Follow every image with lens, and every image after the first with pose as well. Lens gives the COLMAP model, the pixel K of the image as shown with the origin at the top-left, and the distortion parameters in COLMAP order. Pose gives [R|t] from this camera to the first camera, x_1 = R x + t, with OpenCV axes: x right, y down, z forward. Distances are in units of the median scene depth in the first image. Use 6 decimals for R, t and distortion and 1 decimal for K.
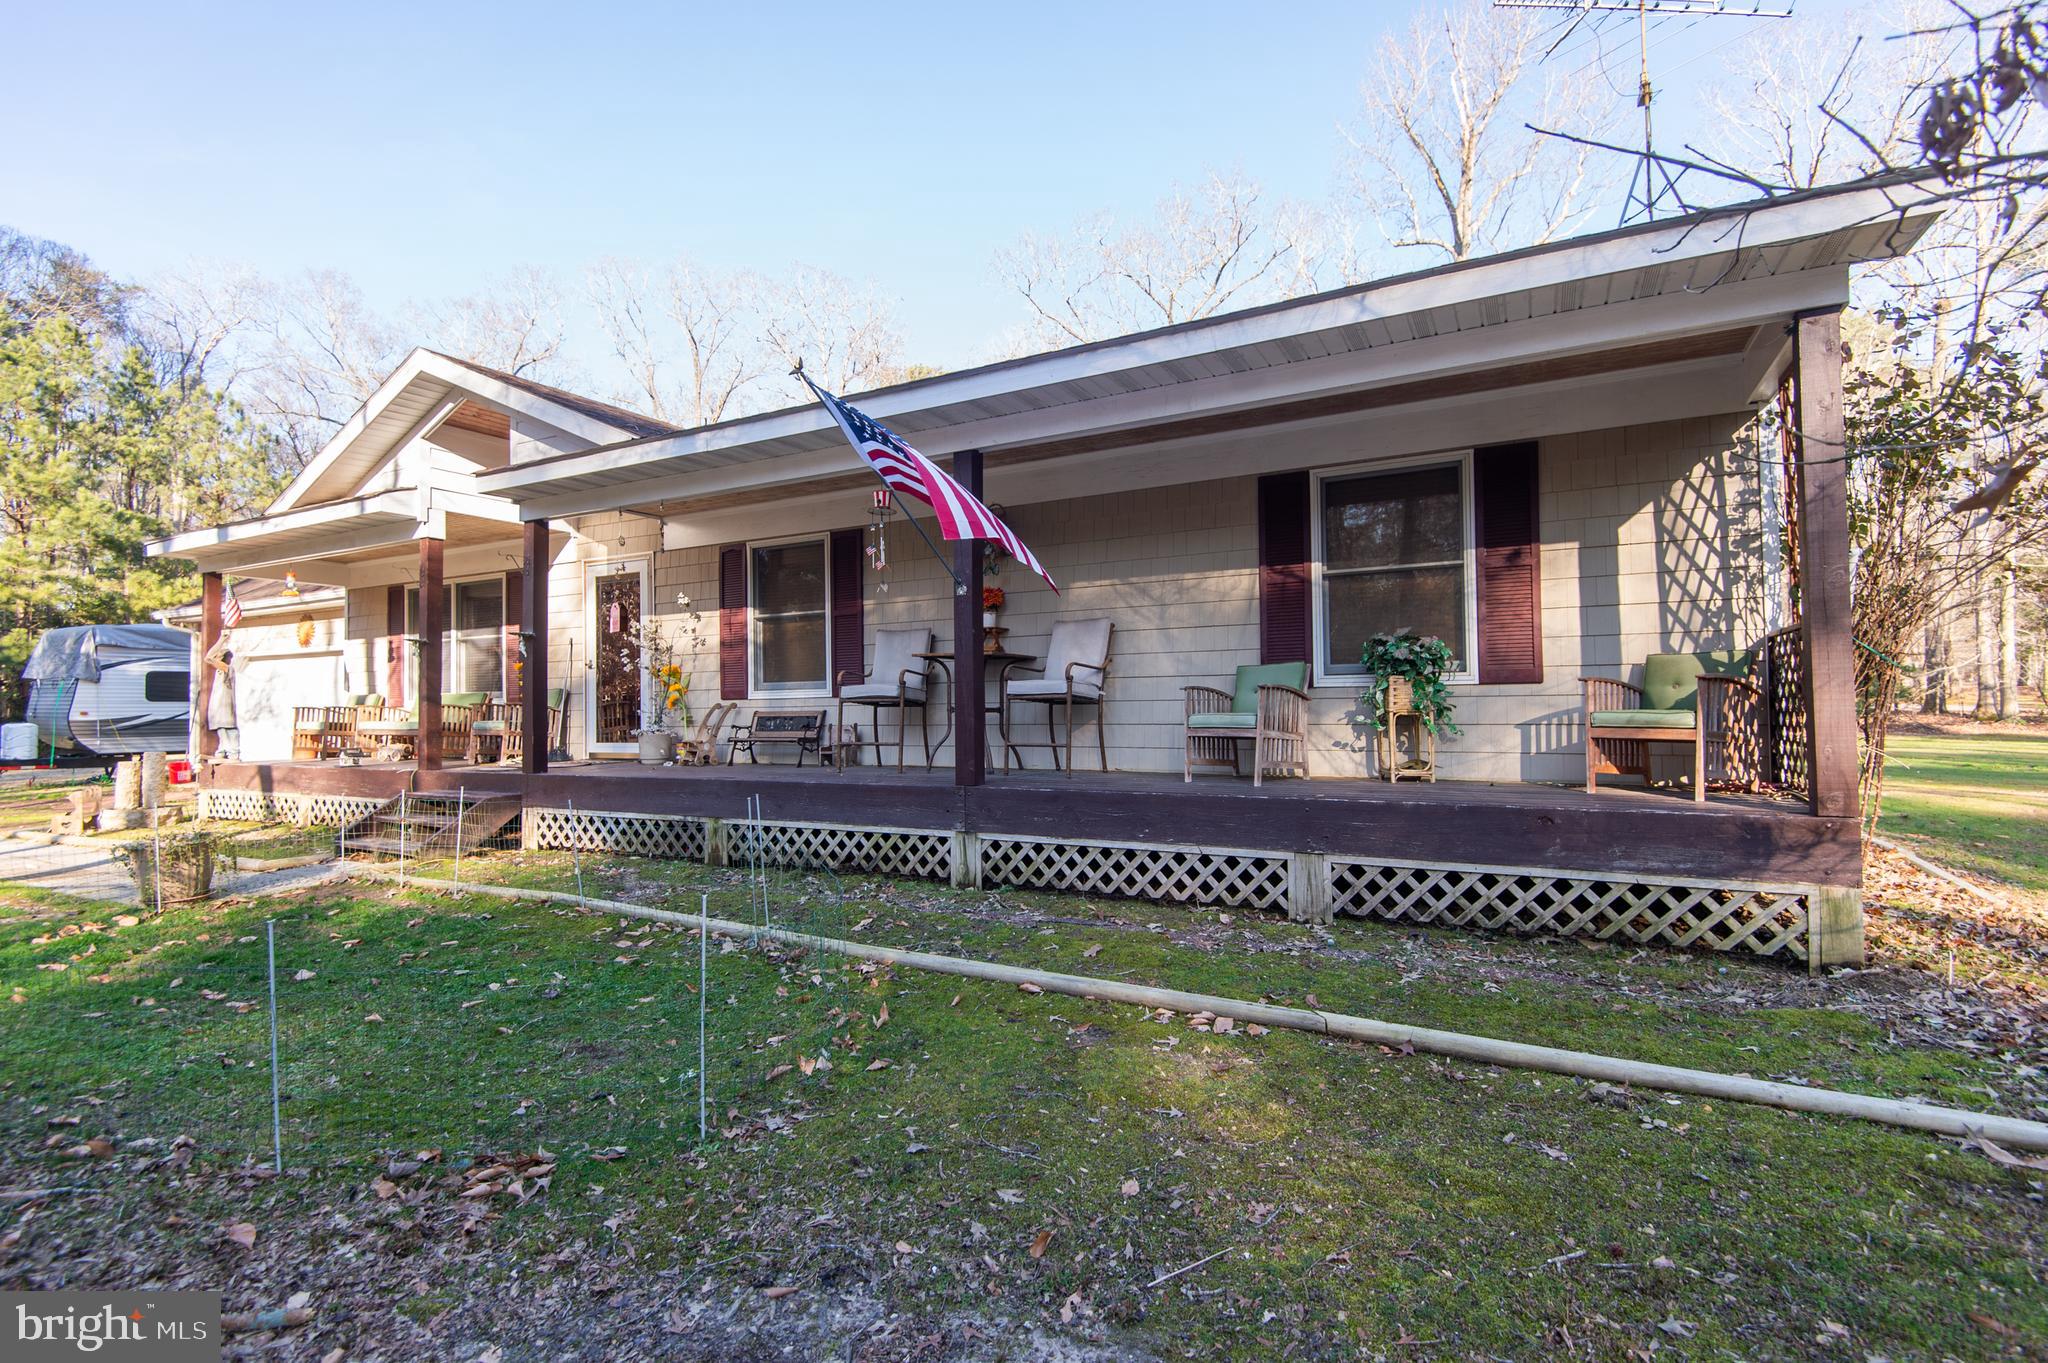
lens RADIAL K [[936.7, 0, 1024.0], [0, 936.7, 681.5], [0, 0, 1]] dist [0.064653, -0.036530]
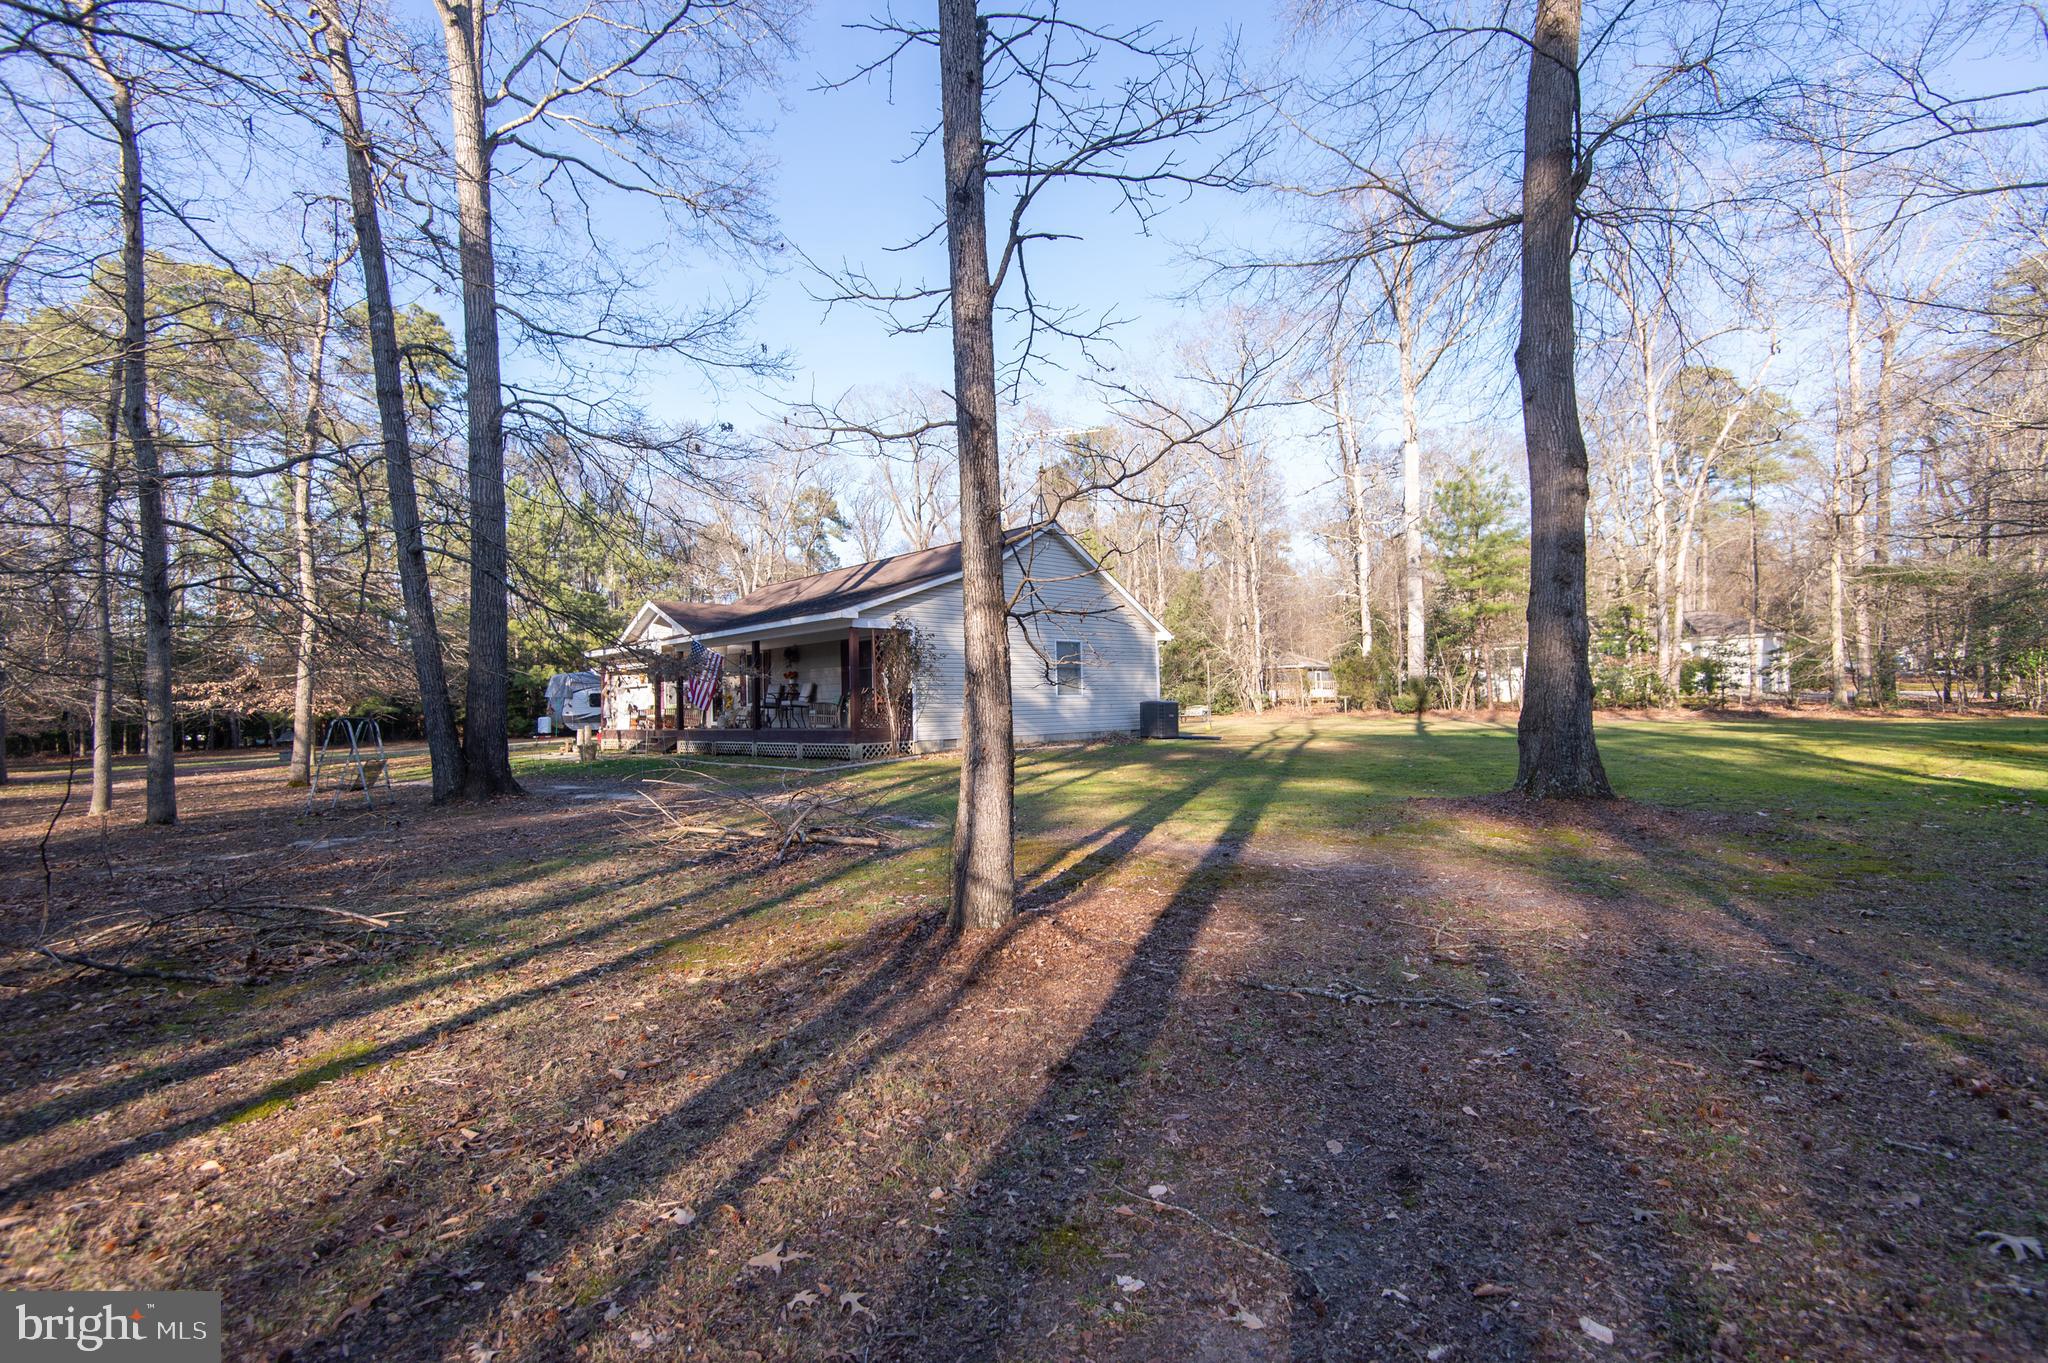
lens RADIAL K [[936.7, 0, 1024.0], [0, 936.7, 681.5], [0, 0, 1]] dist [0.064653, -0.036530]
pose [[0.948272, -0.017946, -0.316952, 1.387905], [0.020086, 0.999792, 0.003484, -0.047936], [0.316824, -0.009670, 0.948435, -1.434070]]
